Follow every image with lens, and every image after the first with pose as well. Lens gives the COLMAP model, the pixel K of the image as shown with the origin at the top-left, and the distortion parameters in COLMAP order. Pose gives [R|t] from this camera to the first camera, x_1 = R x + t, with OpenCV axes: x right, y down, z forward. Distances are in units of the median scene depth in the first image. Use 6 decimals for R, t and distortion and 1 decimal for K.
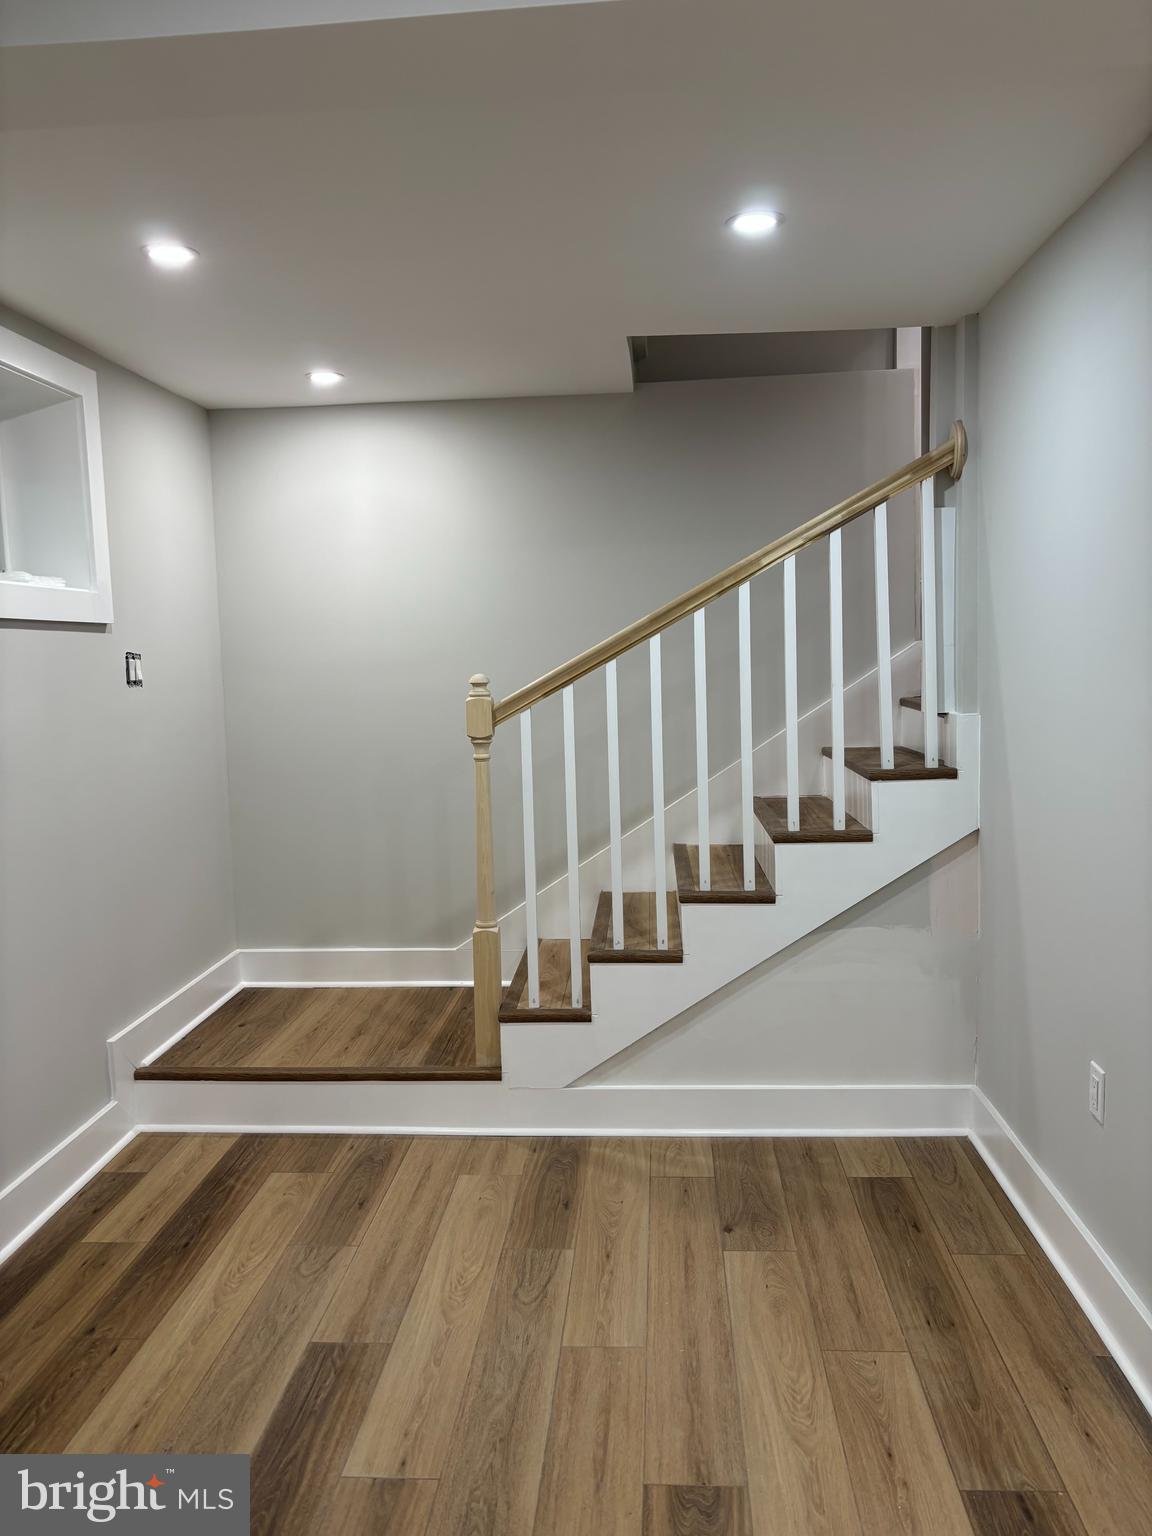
lens RADIAL K [[1164.0, 0, 576.0], [0, 1164.0, 768.0], [0, 0, 1]] dist [0.056118, -0.069026]
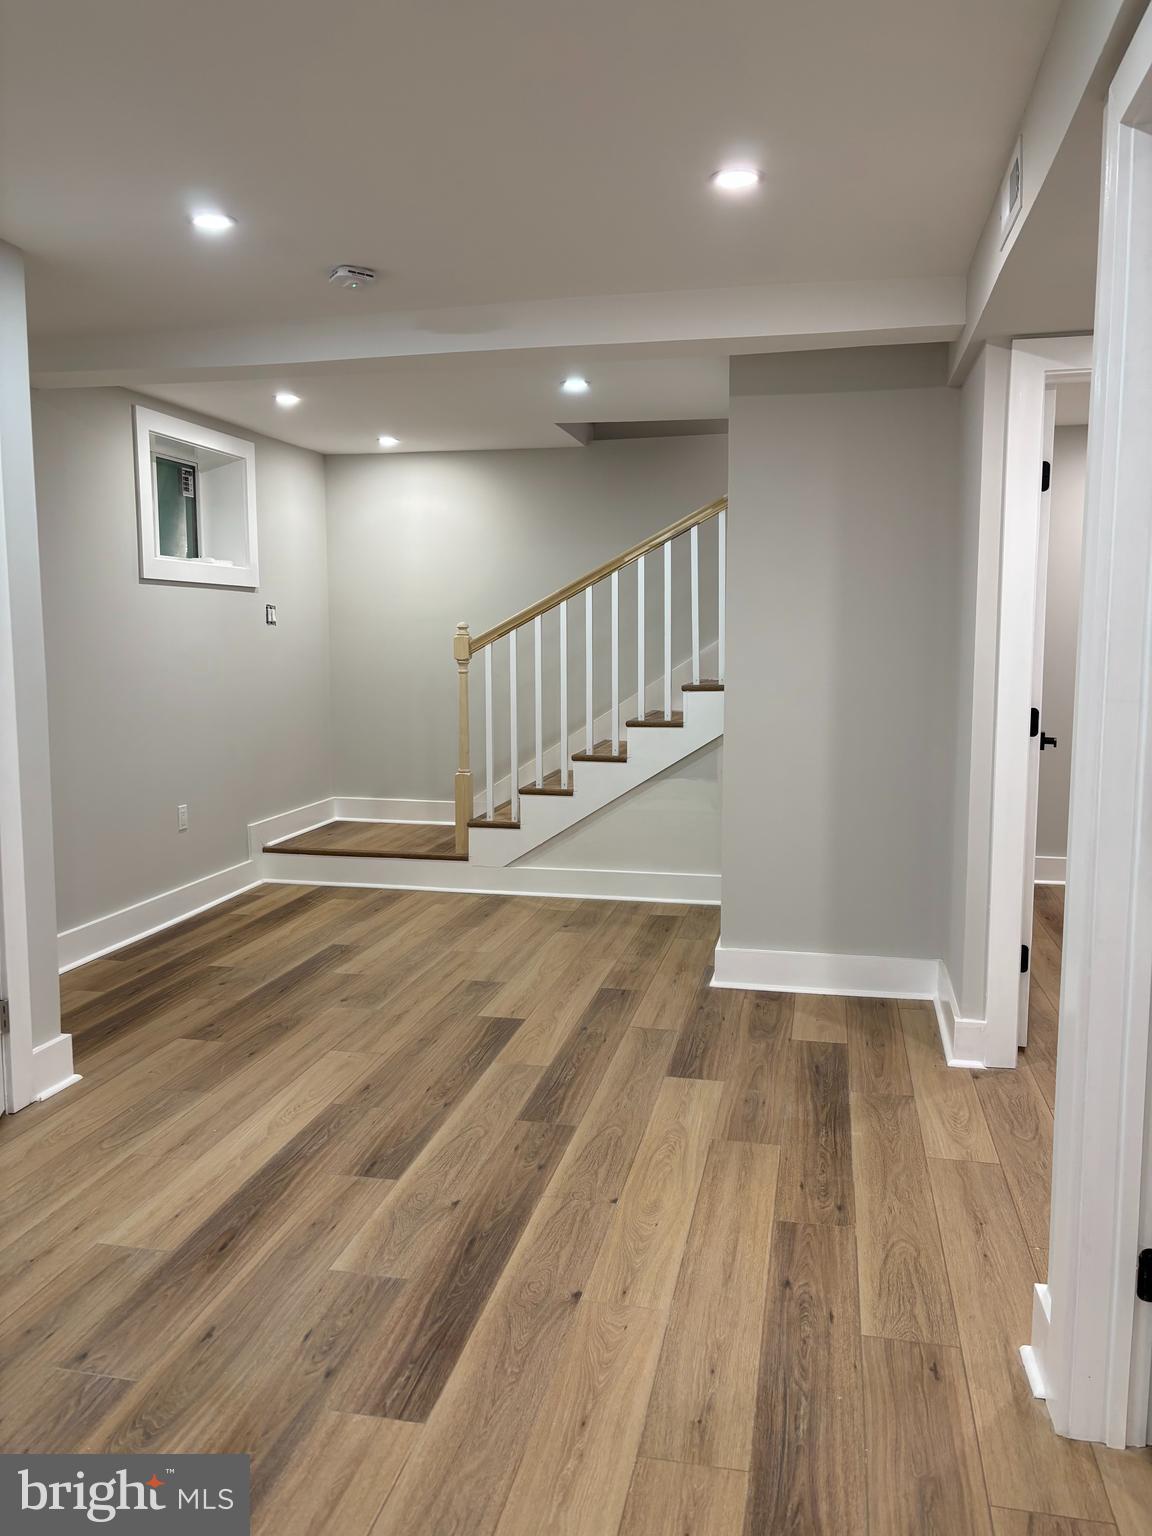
lens RADIAL K [[1132.7, 0, 576.0], [0, 1132.7, 768.0], [0, 0, 1]] dist [0.053170, -0.064488]
pose [[0.990833, 0.042821, -0.128130, 0.310135], [-0.039901, 0.998884, 0.025275, 0.086045], [0.129069, -0.019930, 0.991435, -0.640875]]
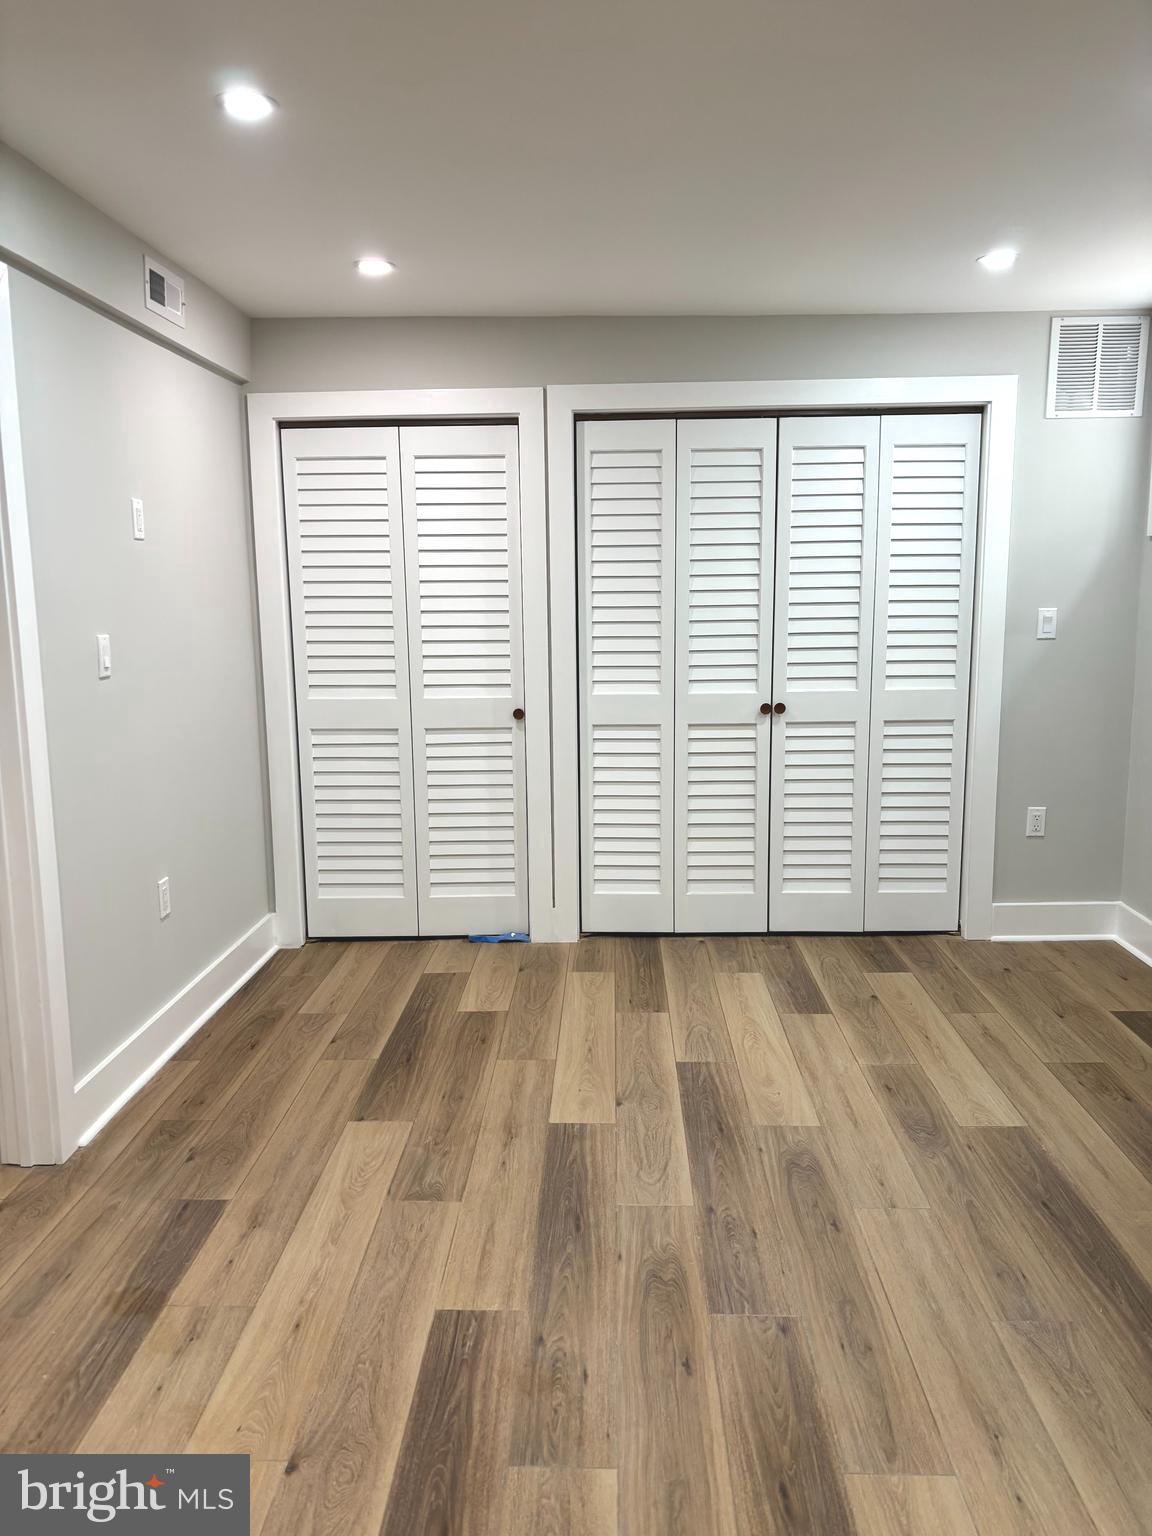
lens RADIAL K [[1164.0, 0, 576.0], [0, 1164.0, 768.0], [0, 0, 1]] dist [0.056118, -0.069026]
pose [[-0.998121, 0.046547, -0.039843, 0.117010], [0.035153, 0.967649, 0.249838, -0.040583], [0.050183, 0.247968, -0.967468, 0.443530]]
